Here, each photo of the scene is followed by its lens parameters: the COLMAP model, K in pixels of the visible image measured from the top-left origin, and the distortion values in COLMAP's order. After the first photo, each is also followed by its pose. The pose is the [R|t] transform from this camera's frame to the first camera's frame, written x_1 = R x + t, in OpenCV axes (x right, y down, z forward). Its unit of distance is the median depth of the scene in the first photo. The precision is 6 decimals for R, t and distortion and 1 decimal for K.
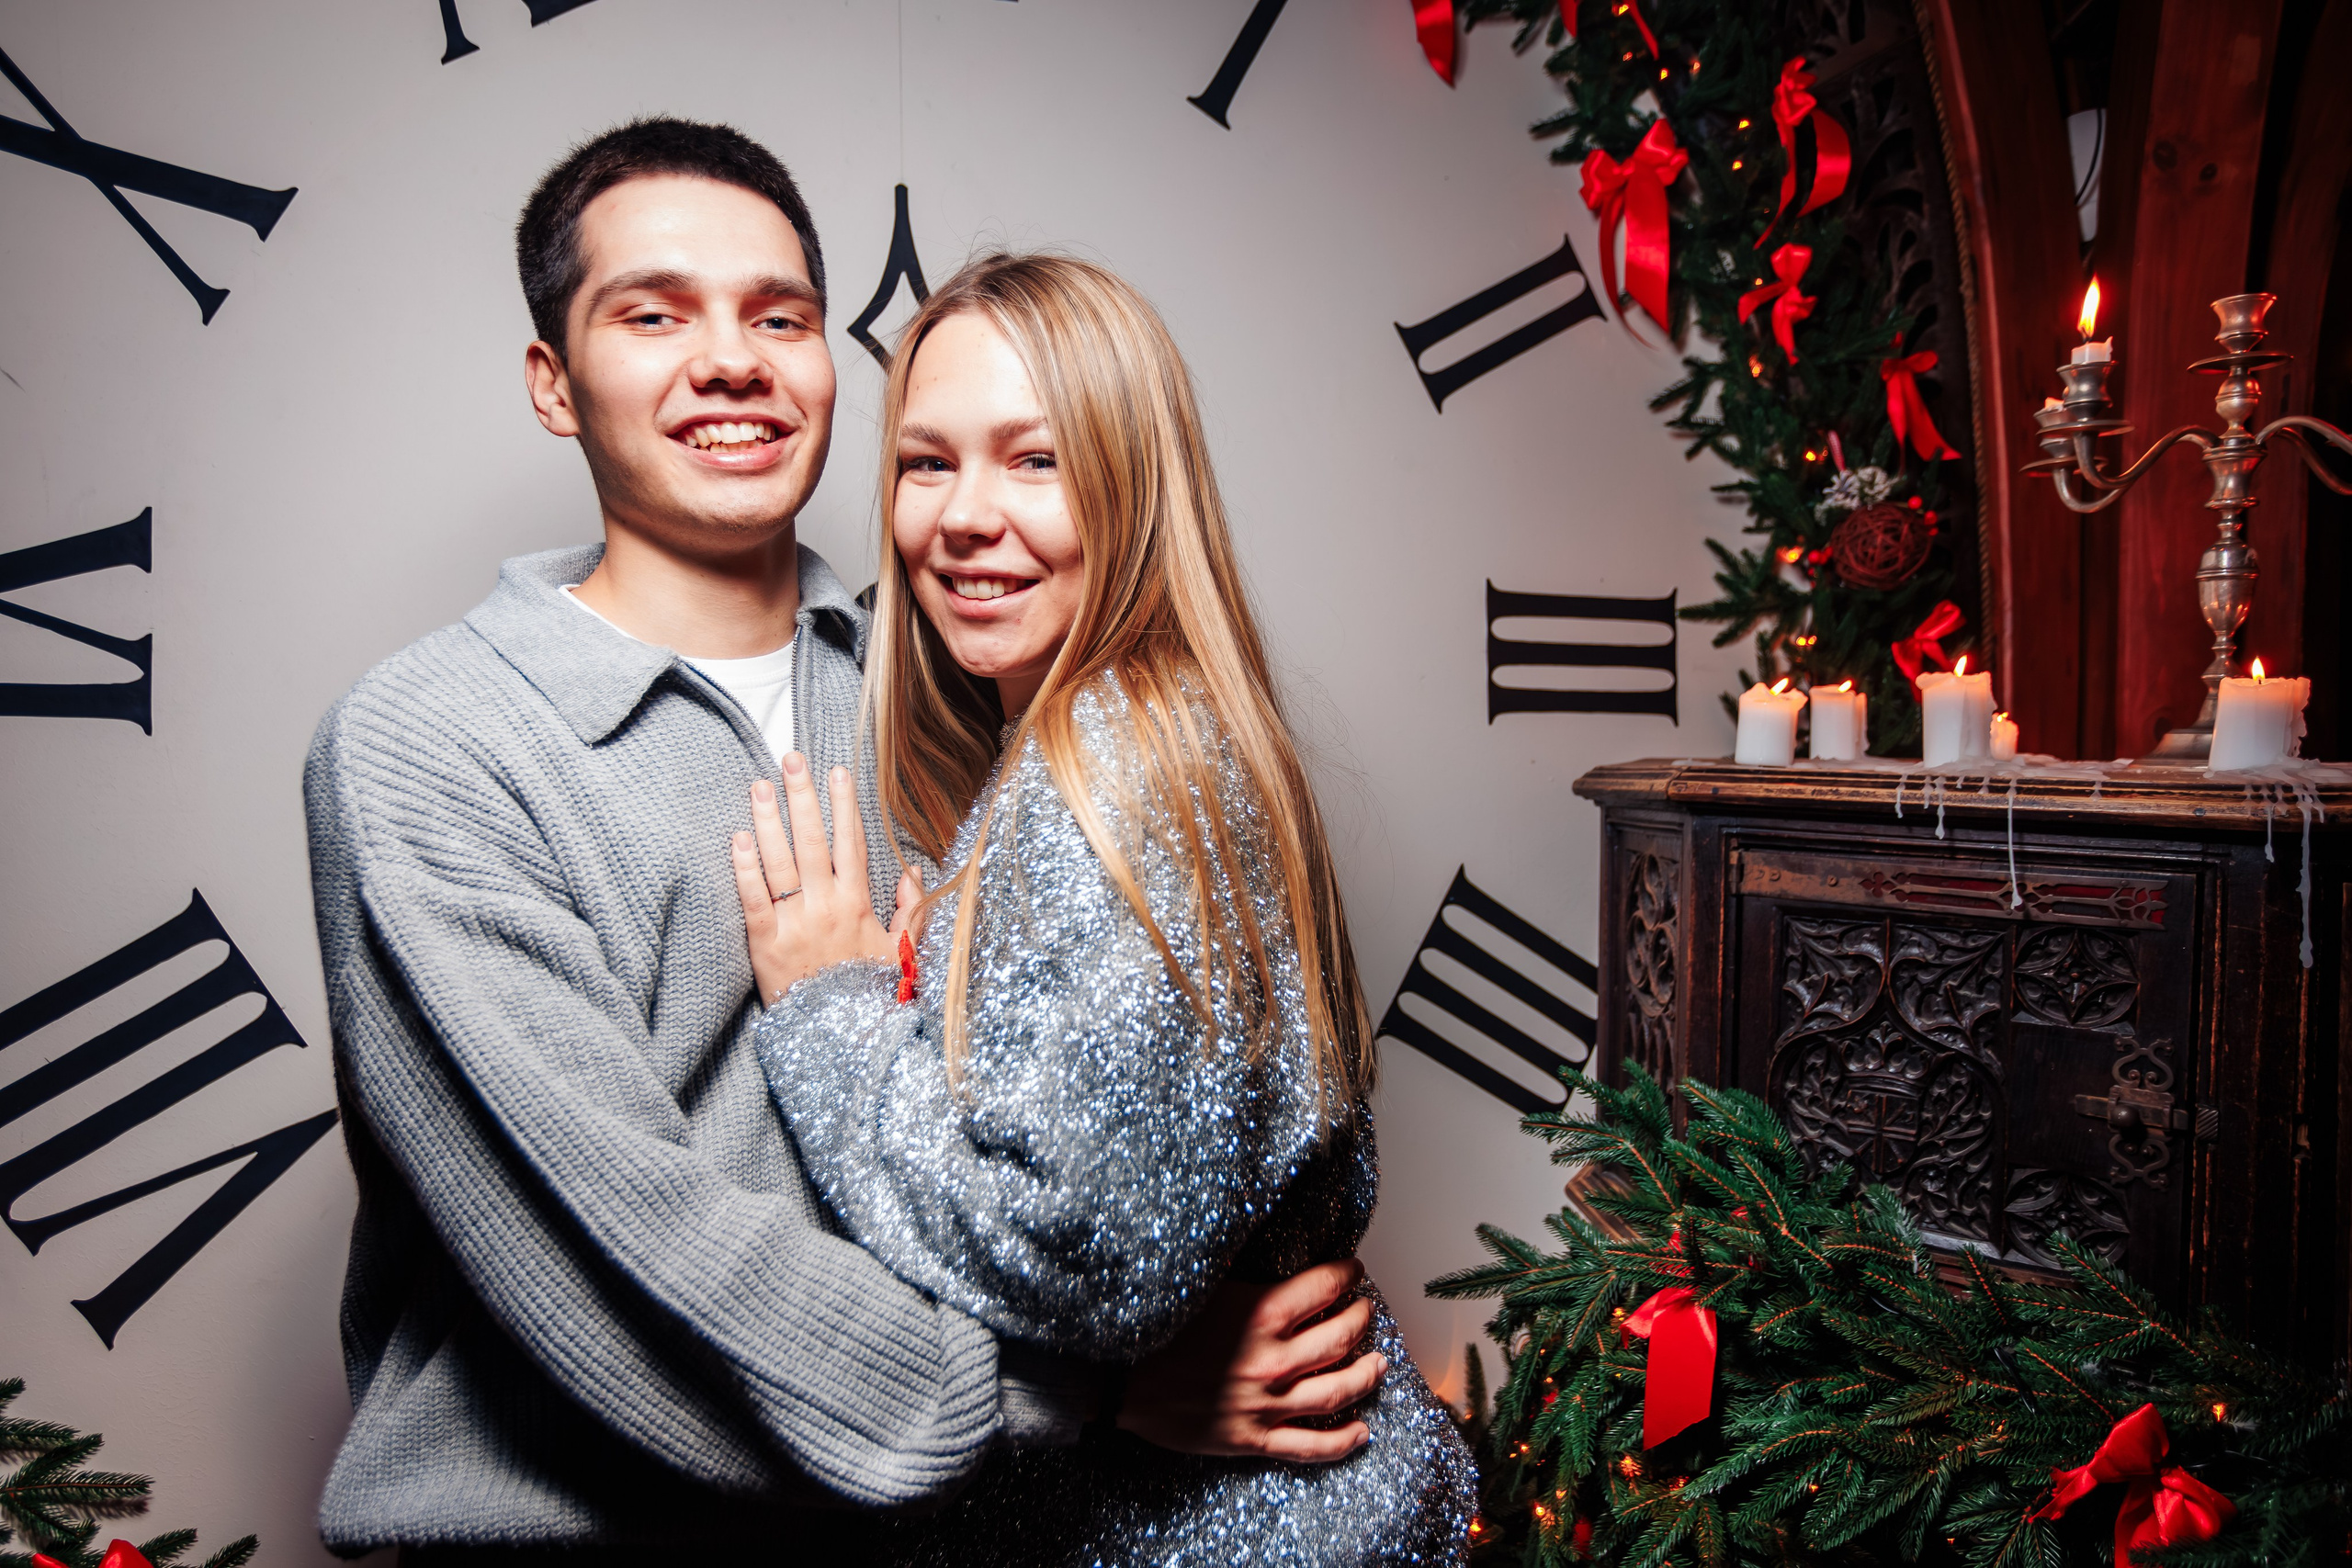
lens RADIAL K [[1535.6, 0, 1190.3], [0, 1535.6, 783.1], [0, 0, 1]] dist [-0.005127, 0.018910]
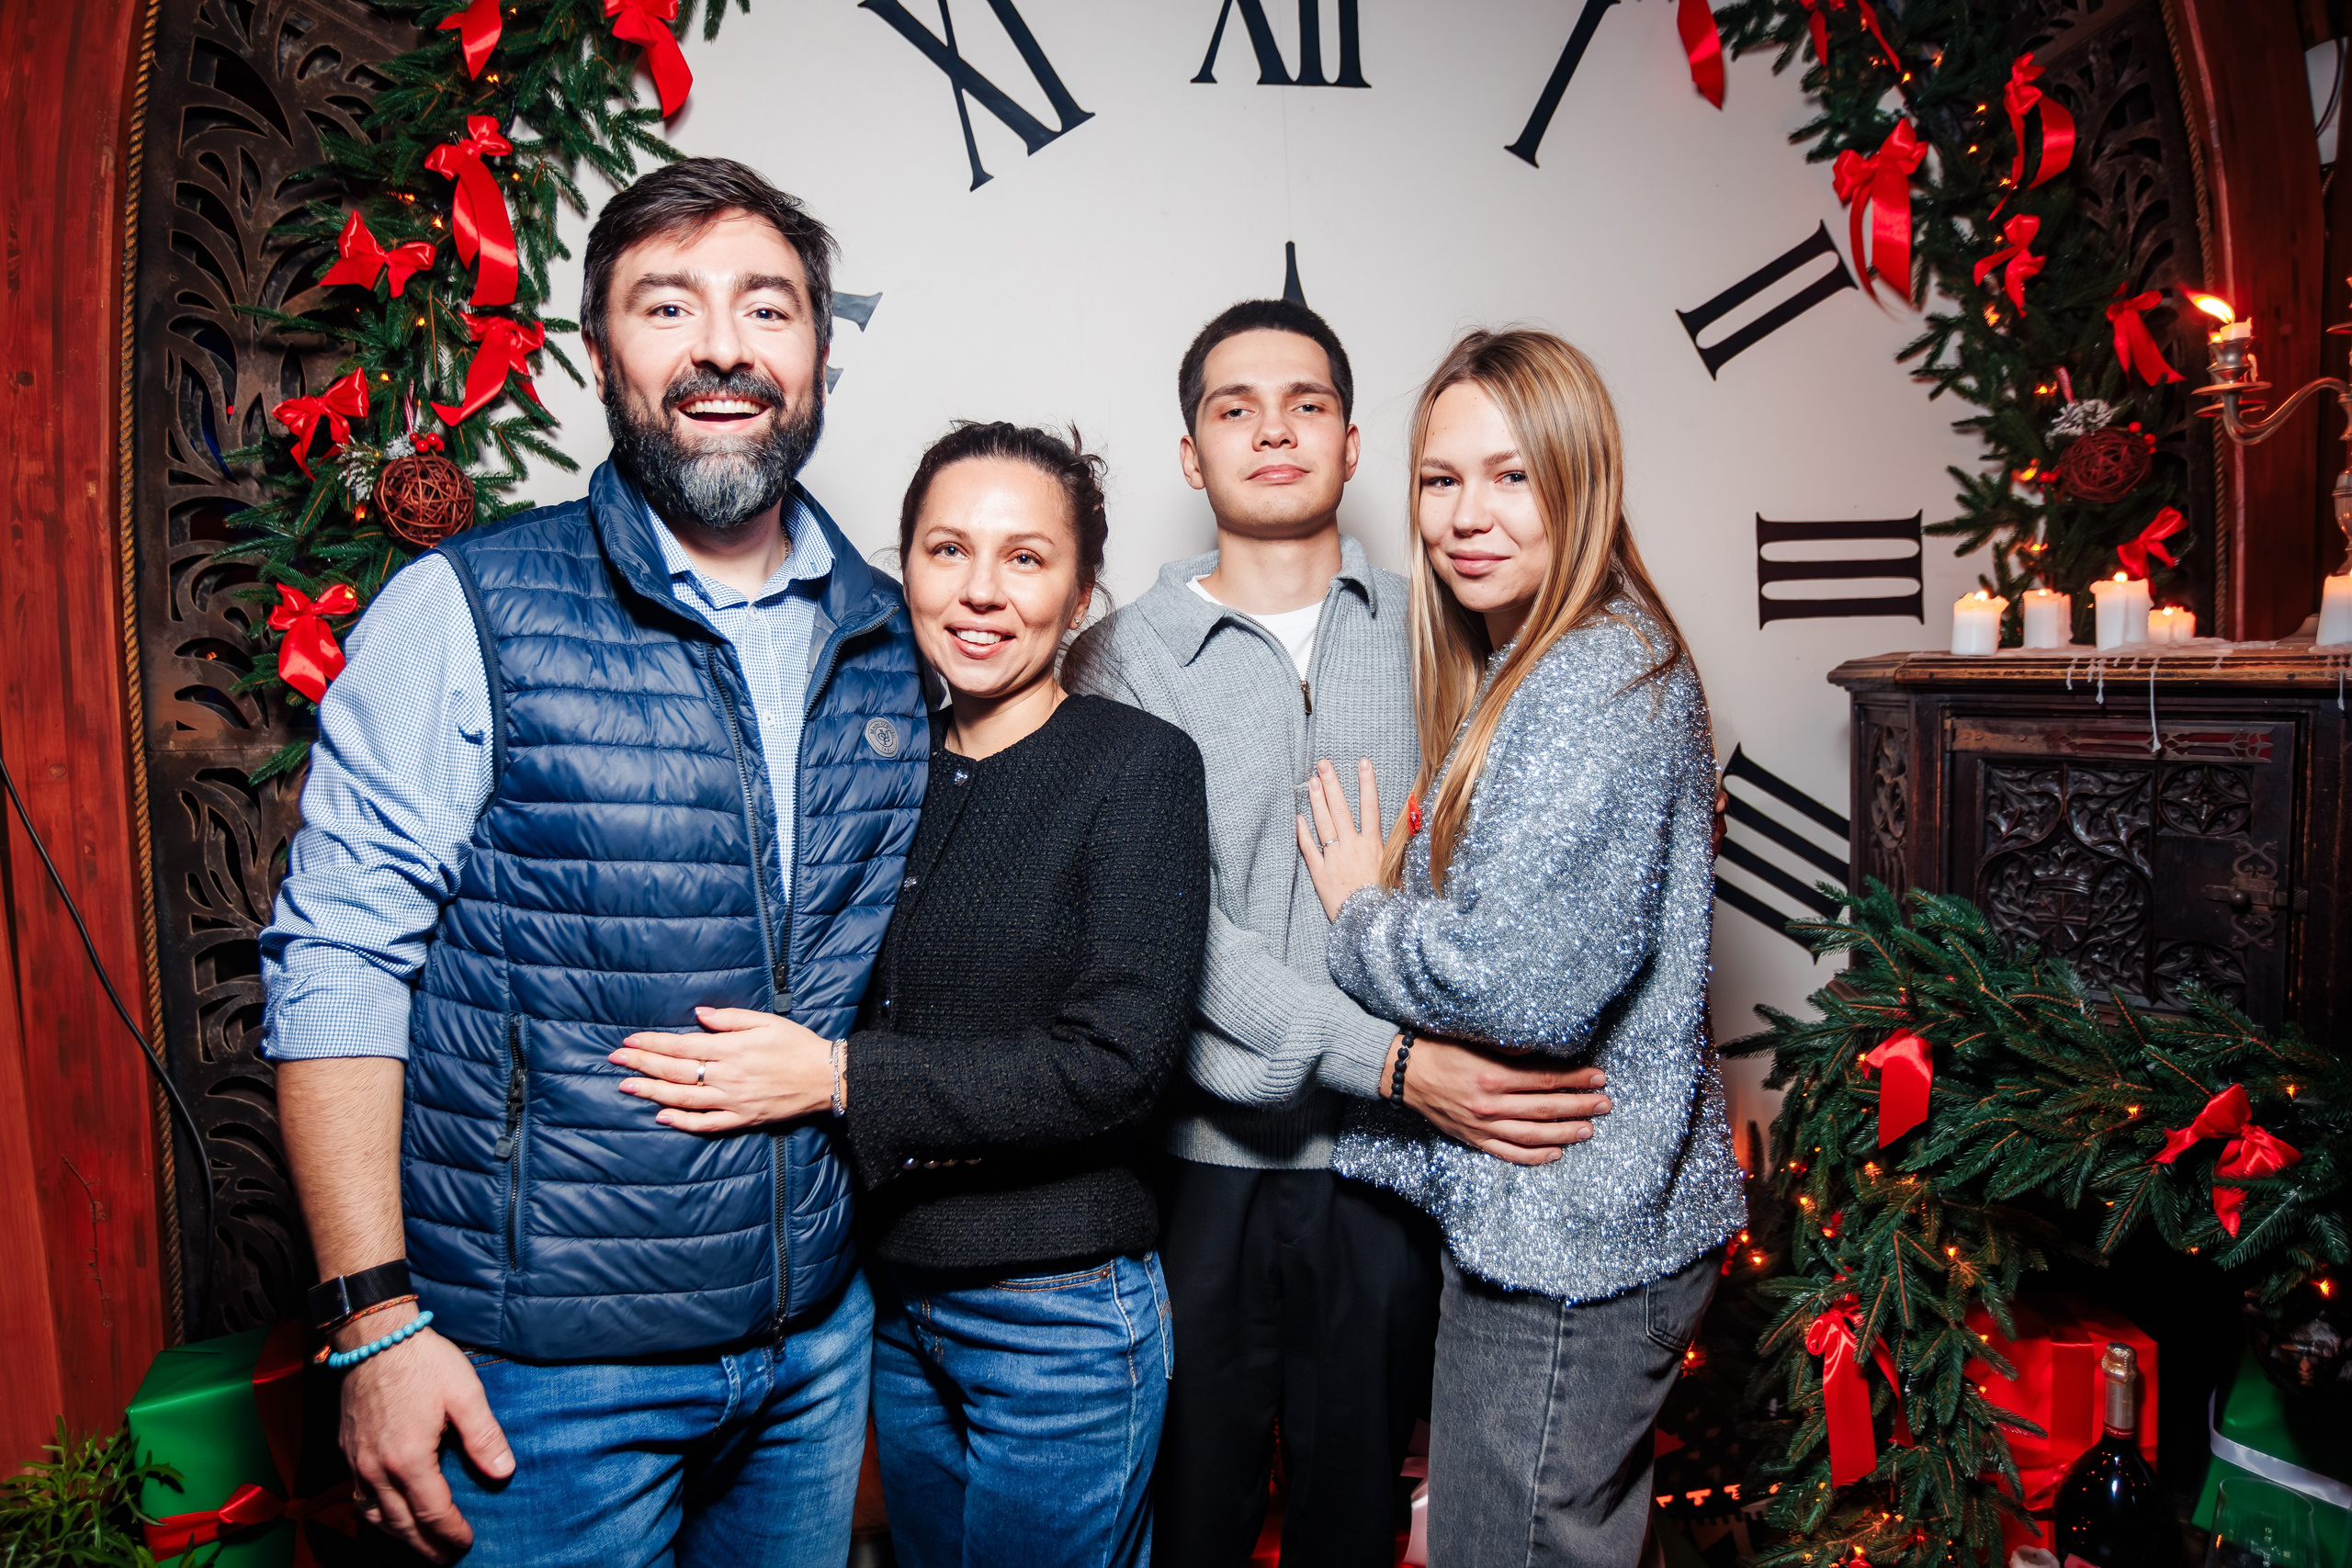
lens RADIAL K [[1535.6, 0, 1183.9], [0, 1535.6, 782.3], [0, 0, 1]] dist [-0.005127, 0.018910]
pose [[0.984472, -0.024380, -0.173840, -0.063854], [0.034120, 0.997998, 0.053259, 0.004175], [0.172193, -0.058364, 0.983333, -0.384556]]
